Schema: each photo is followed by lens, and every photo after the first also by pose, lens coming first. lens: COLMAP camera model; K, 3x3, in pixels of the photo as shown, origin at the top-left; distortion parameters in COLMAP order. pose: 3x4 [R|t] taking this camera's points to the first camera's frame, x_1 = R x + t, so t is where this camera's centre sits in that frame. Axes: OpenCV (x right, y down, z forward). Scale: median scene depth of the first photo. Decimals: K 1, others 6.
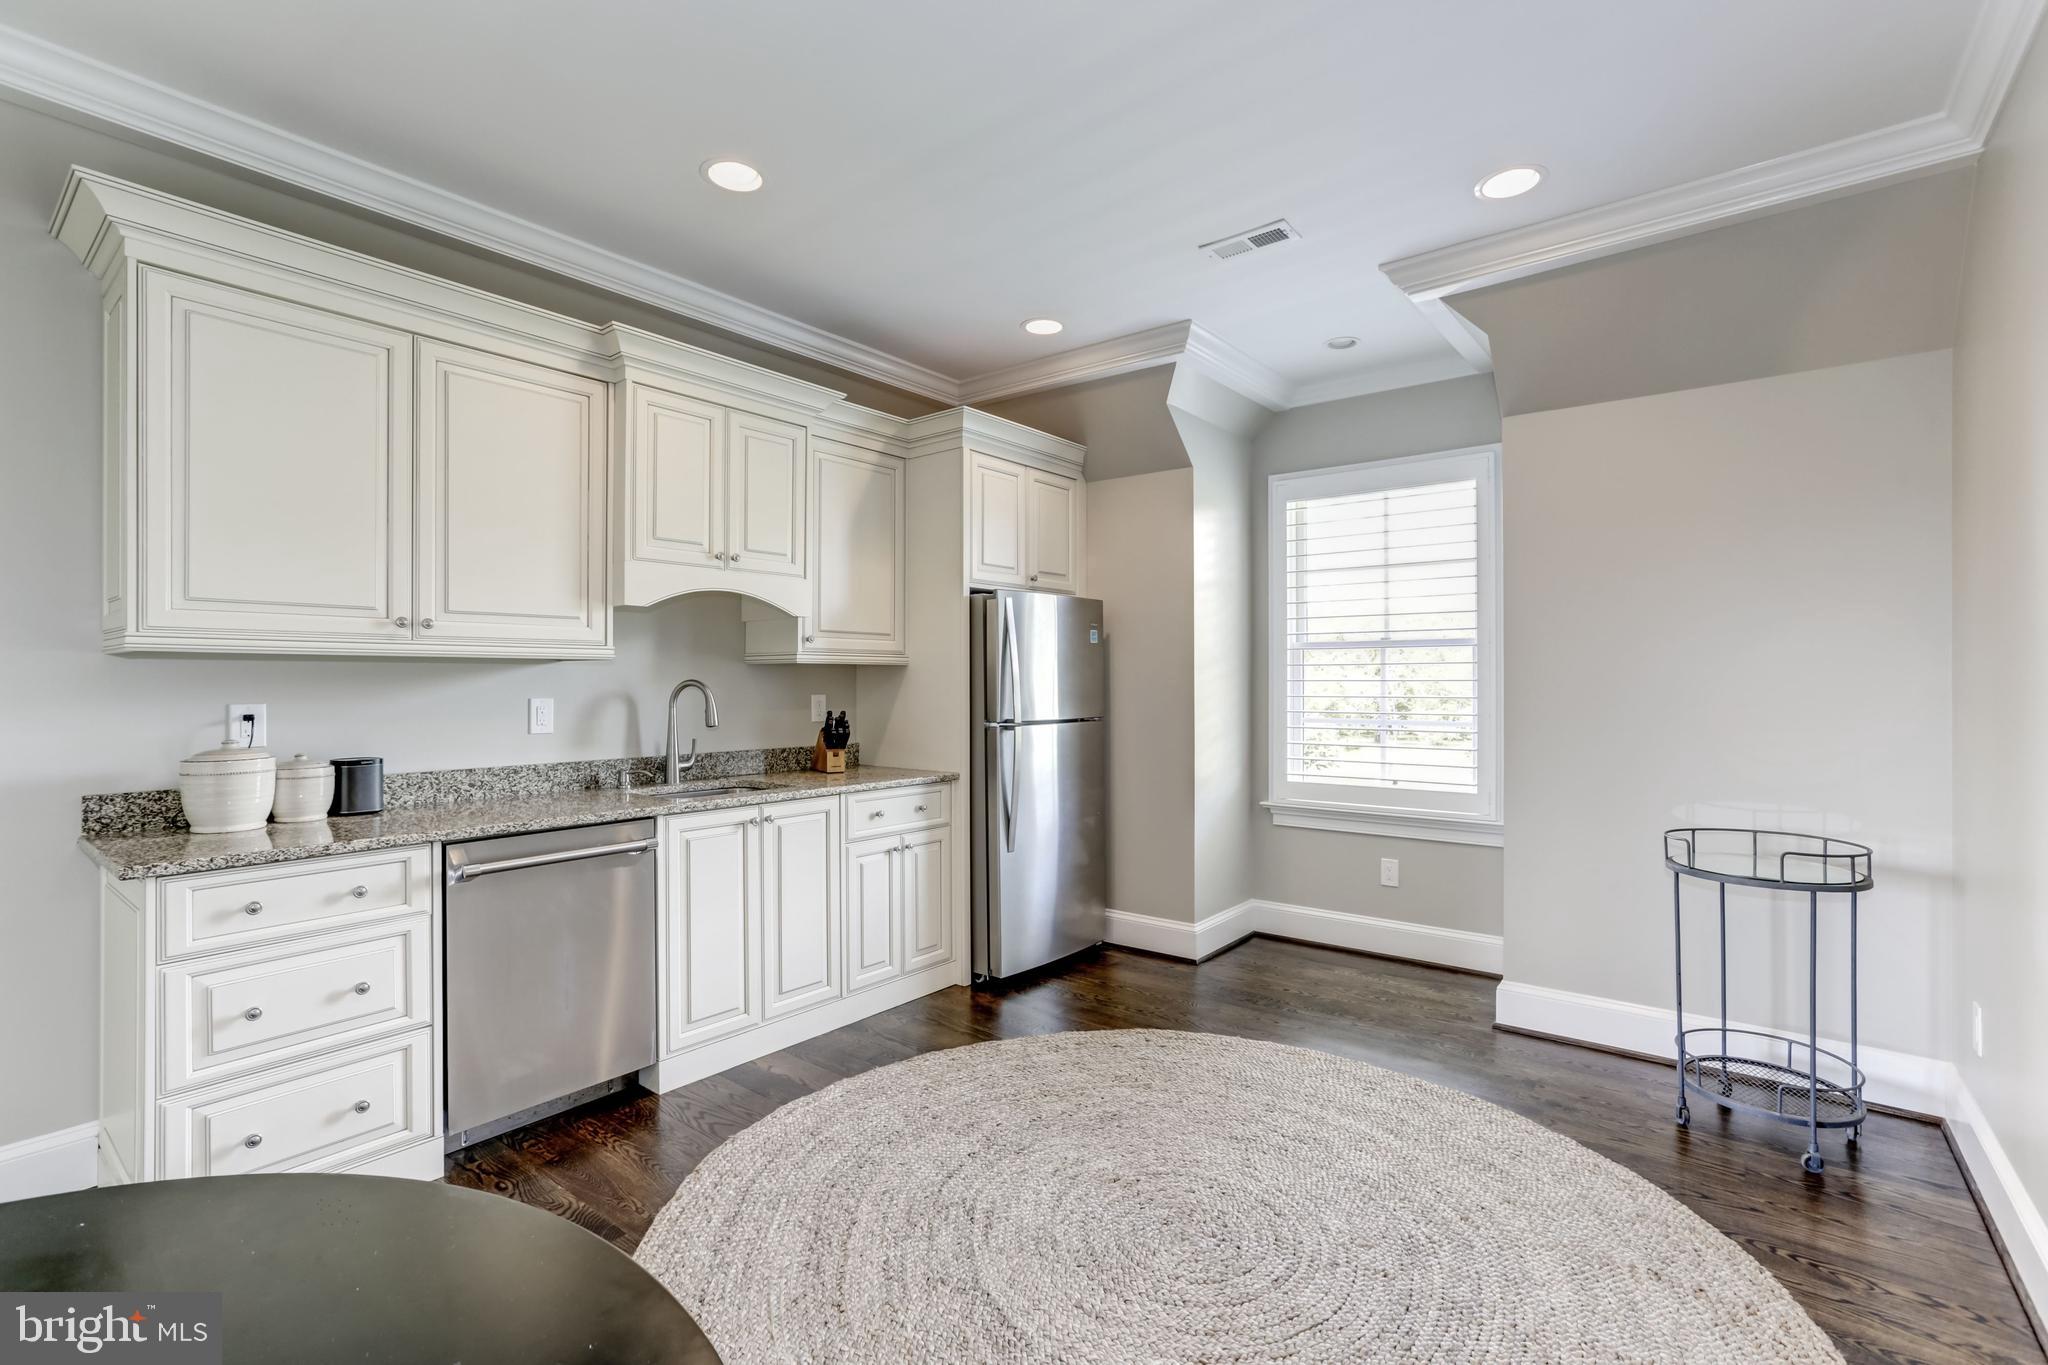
lens RADIAL K [[924.2, 0, 1045.2], [0, 924.2, 681.7], [0, 0, 1]] dist [-0.000891, 0.000097]
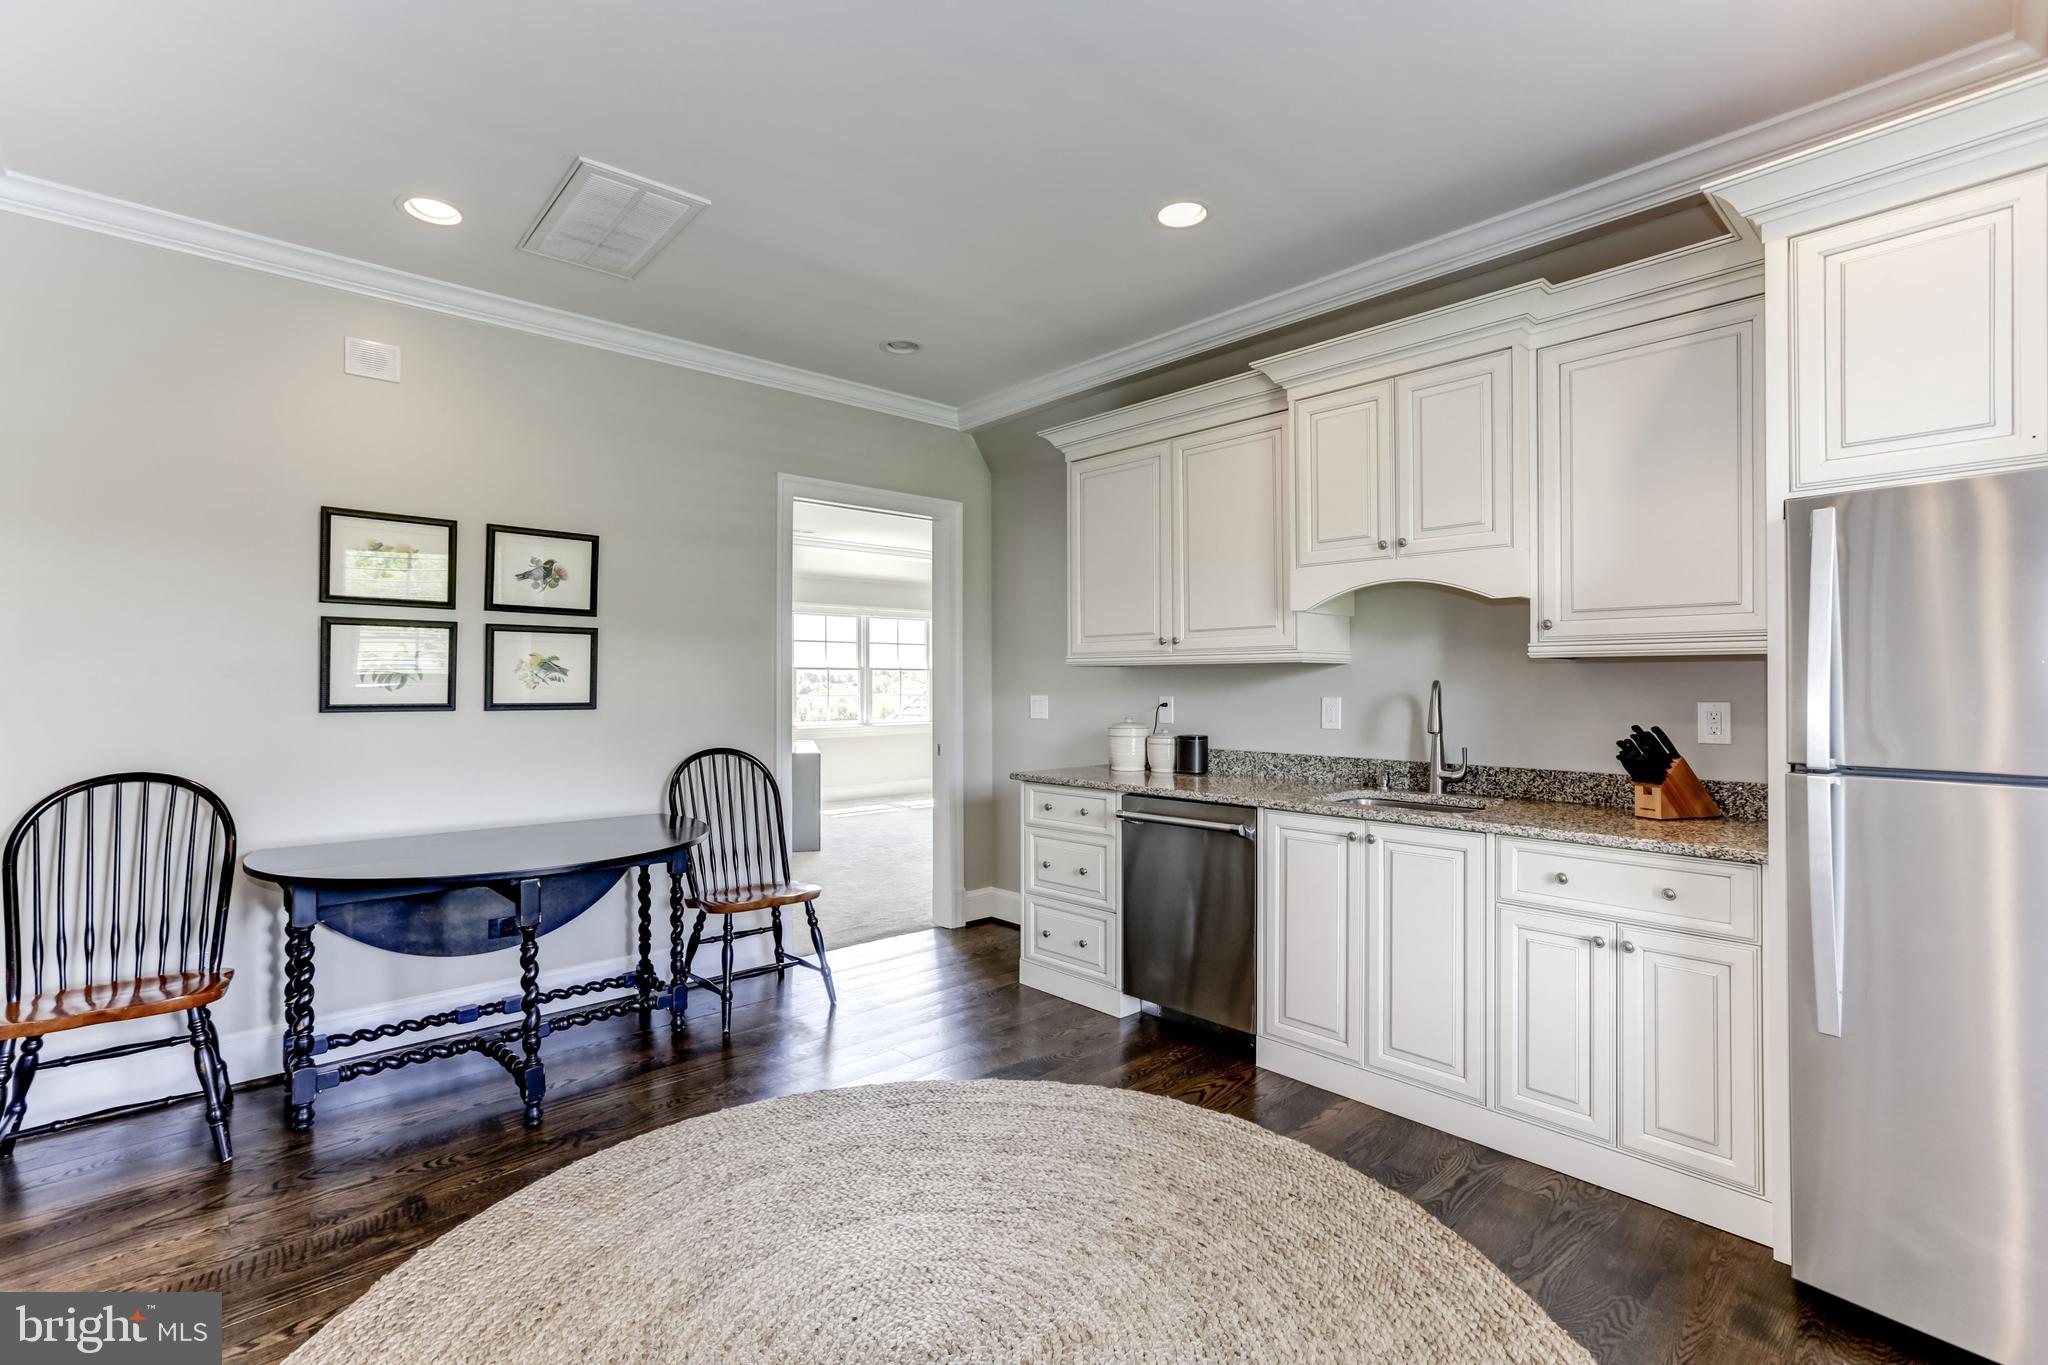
lens RADIAL K [[950.3, 0, 991.5], [0, 950.3, 677.8], [0, 0, 1]] dist [-0.002208, -0.000064]
pose [[-0.188666, -0.003058, -0.982037, 0.571750], [0.002281, 0.999991, -0.003552, -0.001994], [0.982039, -0.002910, -0.188658, 0.710164]]
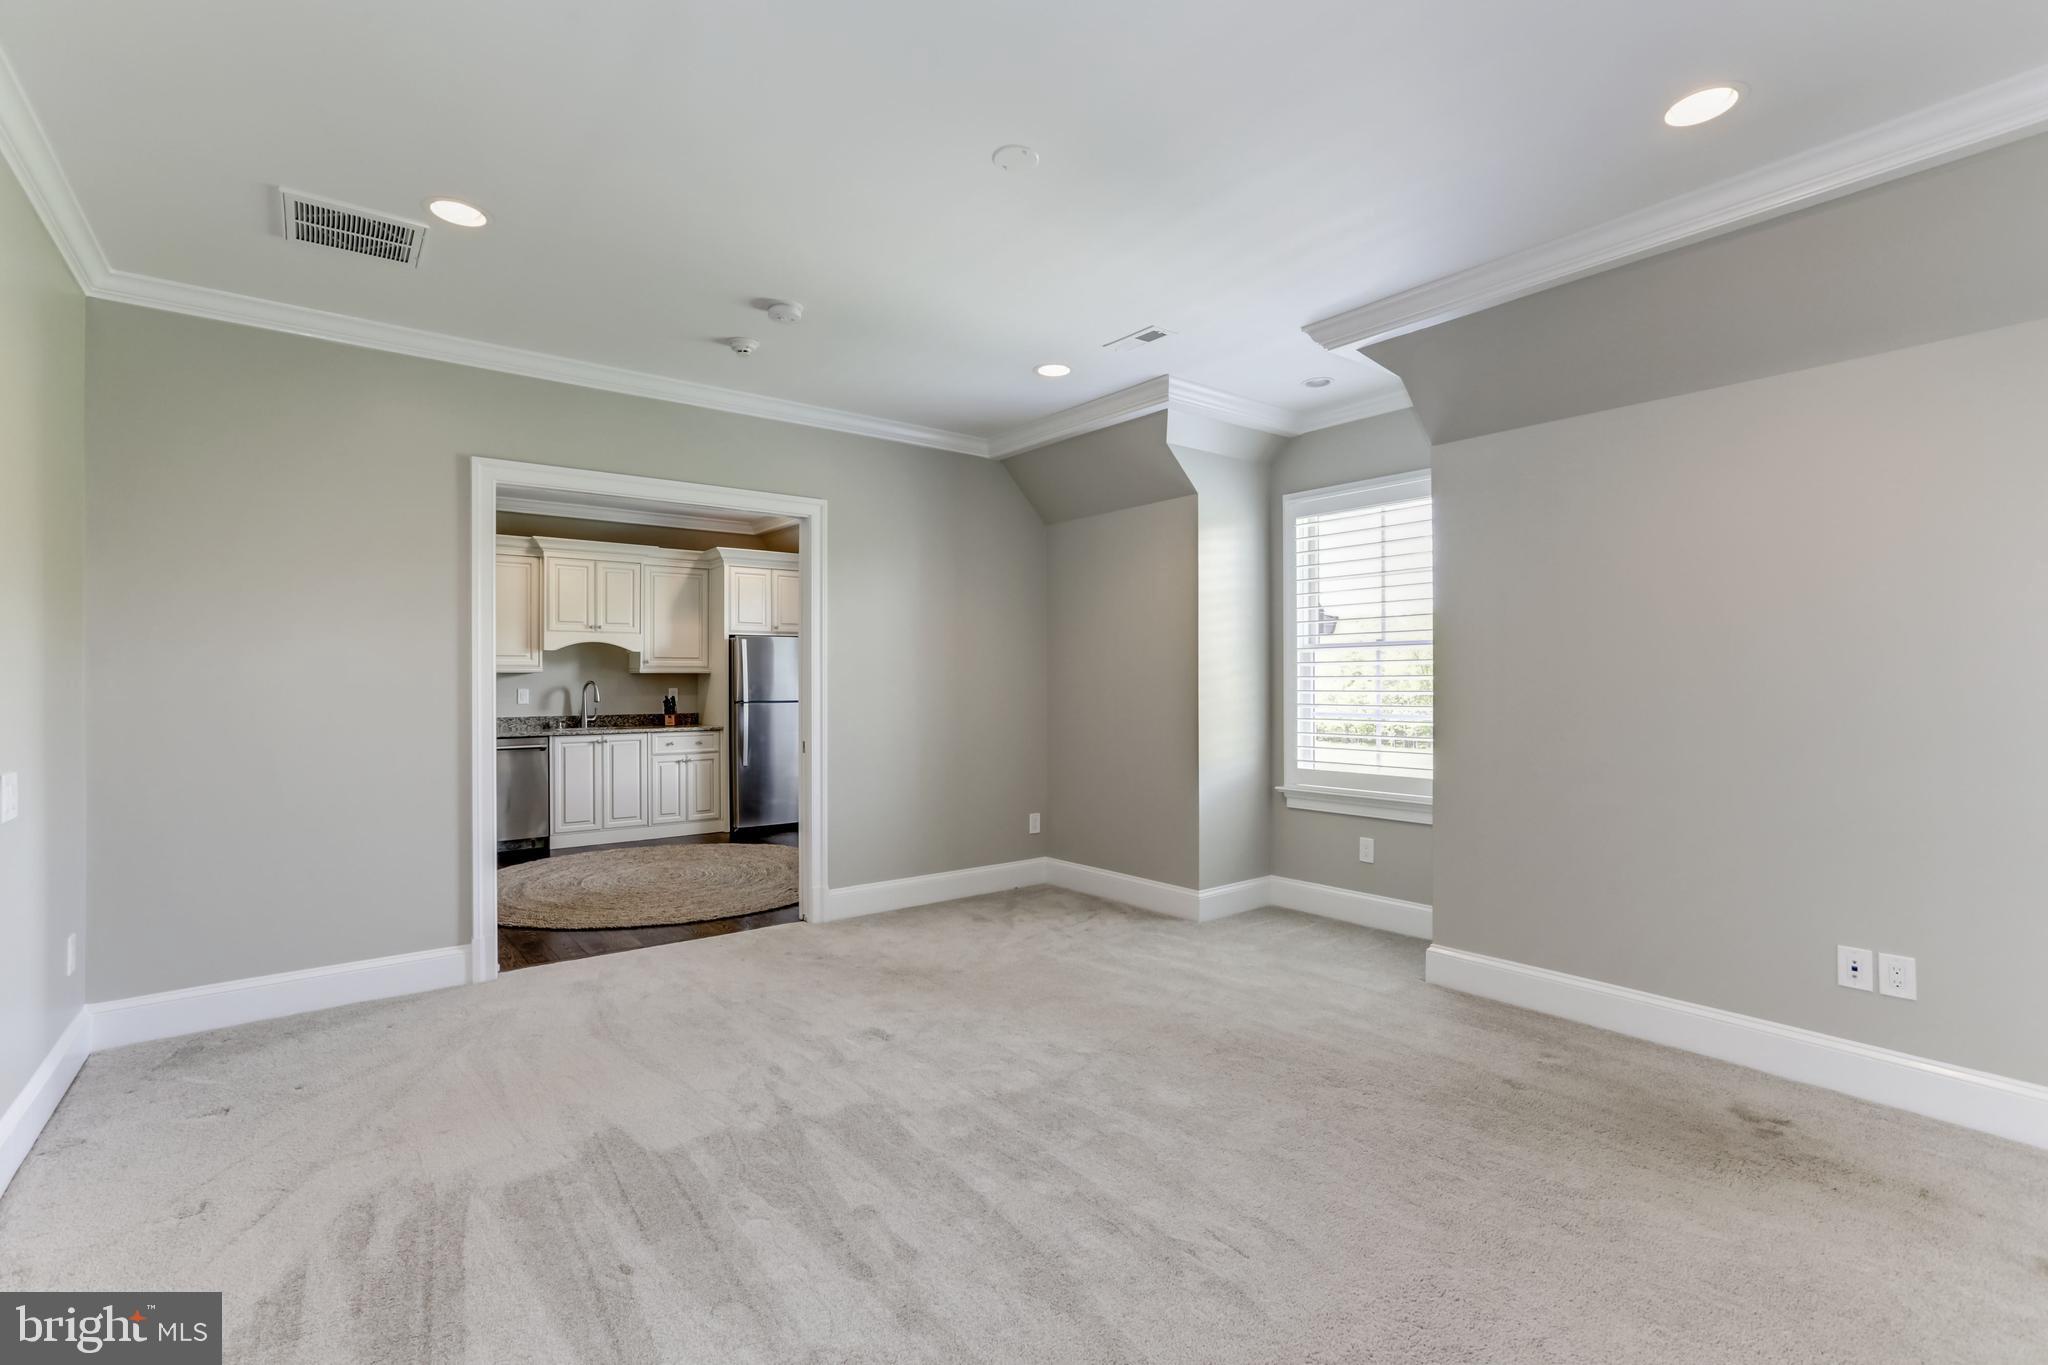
lens RADIAL K [[910.6, 0, 1015.8], [0, 910.6, 675.8], [0, 0, 1]] dist [-0.001466, -0.000089]
pose [[0.969604, -0.002203, -0.244668, 1.085276], [0.001615, 0.999995, -0.002602, -0.006405], [0.244673, 0.002128, 0.969603, -0.826406]]
